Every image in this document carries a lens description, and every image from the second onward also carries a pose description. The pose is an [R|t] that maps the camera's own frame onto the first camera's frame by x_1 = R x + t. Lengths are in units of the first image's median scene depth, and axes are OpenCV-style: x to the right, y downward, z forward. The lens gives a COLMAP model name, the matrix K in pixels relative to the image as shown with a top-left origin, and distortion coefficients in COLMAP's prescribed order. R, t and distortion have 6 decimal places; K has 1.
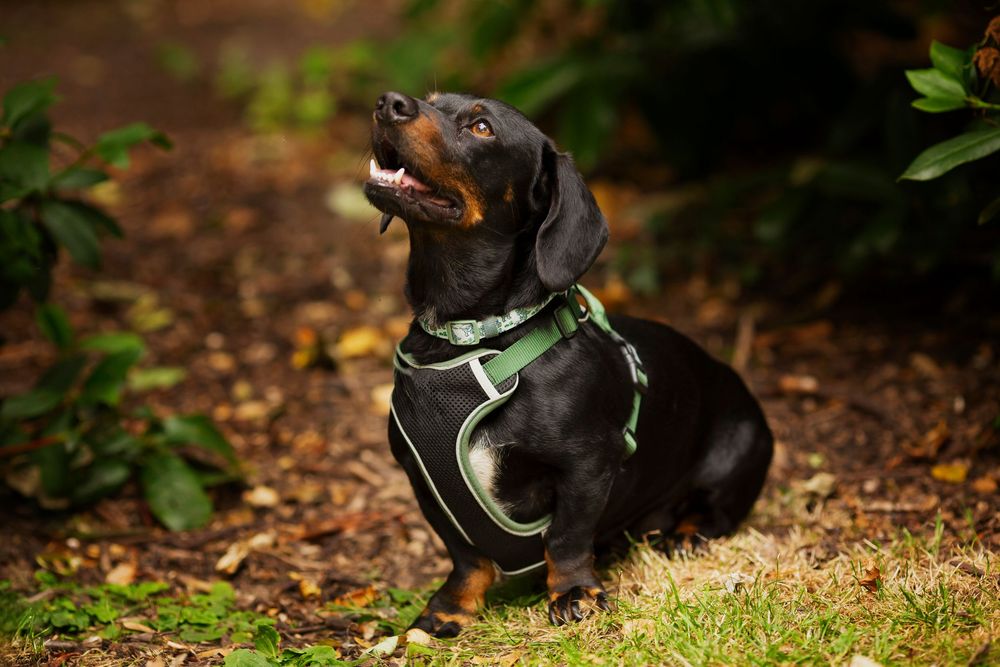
lens RADIAL K [[3991.9, 0, 500.2], [0, 3991.9, 331.3], [0, 0, 1]] dist [0.523624, 0.000000]
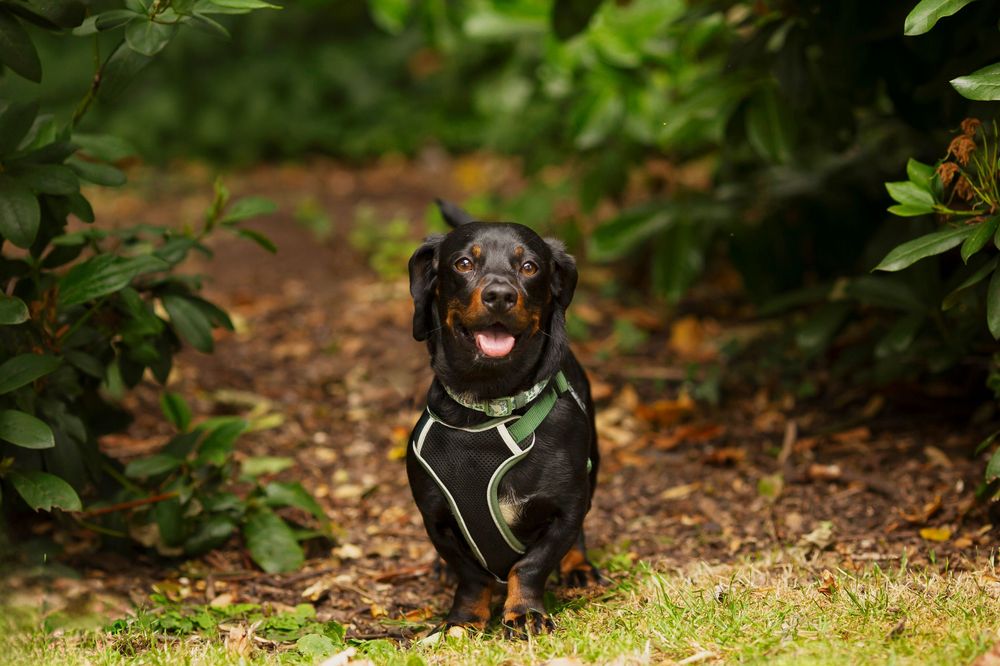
lens RADIAL K [[3991.9, 0, 500.0], [0, 3991.9, 334.3], [0, 0, 1]] dist [0.523624, 0.000000]
pose [[0.999258, 0.014362, -0.035742, 0.025780], [-0.015875, 0.998975, -0.042394, 0.027912], [0.035097, 0.042930, 0.998461, -0.163644]]
